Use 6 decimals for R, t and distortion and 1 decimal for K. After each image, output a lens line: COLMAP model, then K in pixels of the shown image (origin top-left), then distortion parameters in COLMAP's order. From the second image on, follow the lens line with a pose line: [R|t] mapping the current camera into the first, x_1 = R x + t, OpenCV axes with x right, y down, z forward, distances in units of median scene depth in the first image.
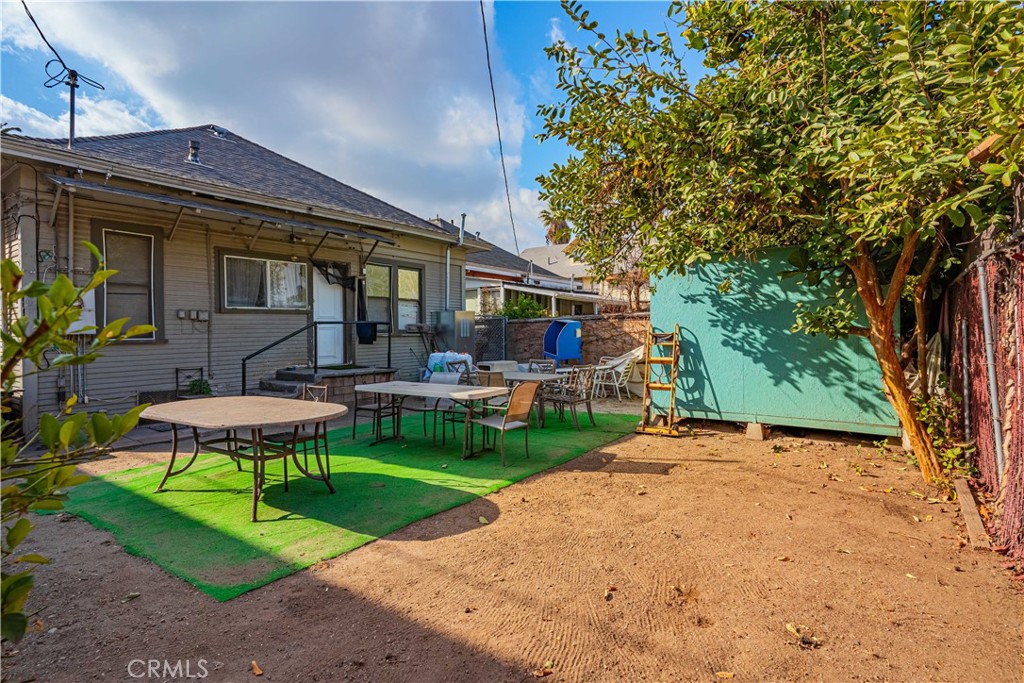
lens RADIAL K [[495.6, 0, 509.1], [0, 495.6, 337.0], [0, 0, 1]] dist [0.002401, -0.000781]
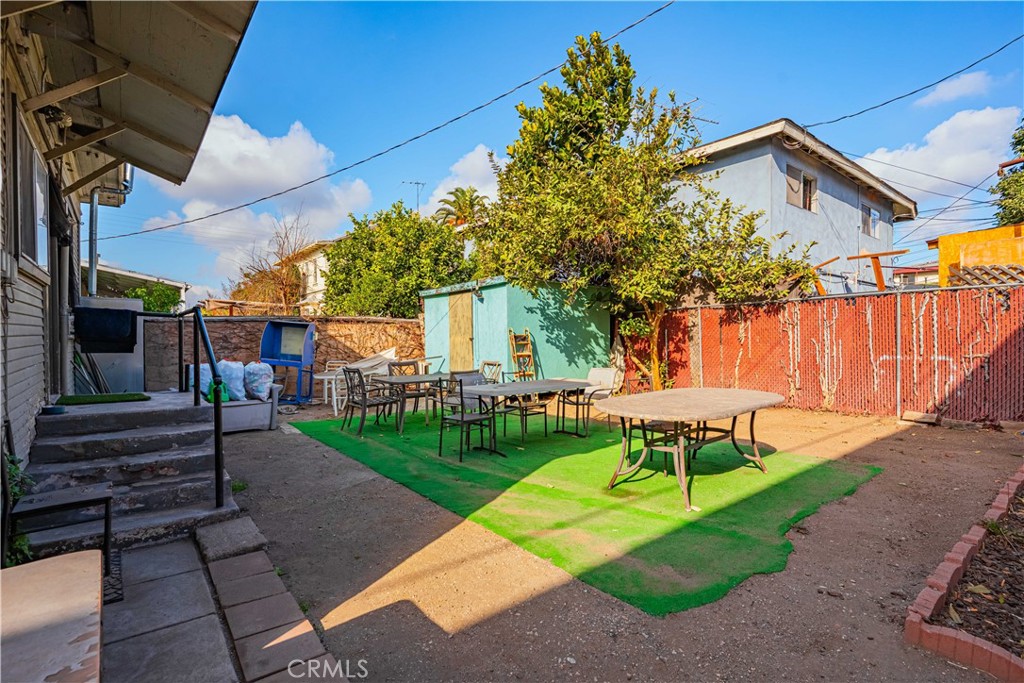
lens RADIAL K [[495.6, 0, 507.0], [0, 495.6, 339.6], [0, 0, 1]] dist [0.002401, -0.000781]
pose [[0.271277, -0.000805, 0.962501, -1.116765], [0.015115, 0.999880, -0.003424, 0.012081], [-0.962383, 0.015477, 0.271256, 0.745977]]
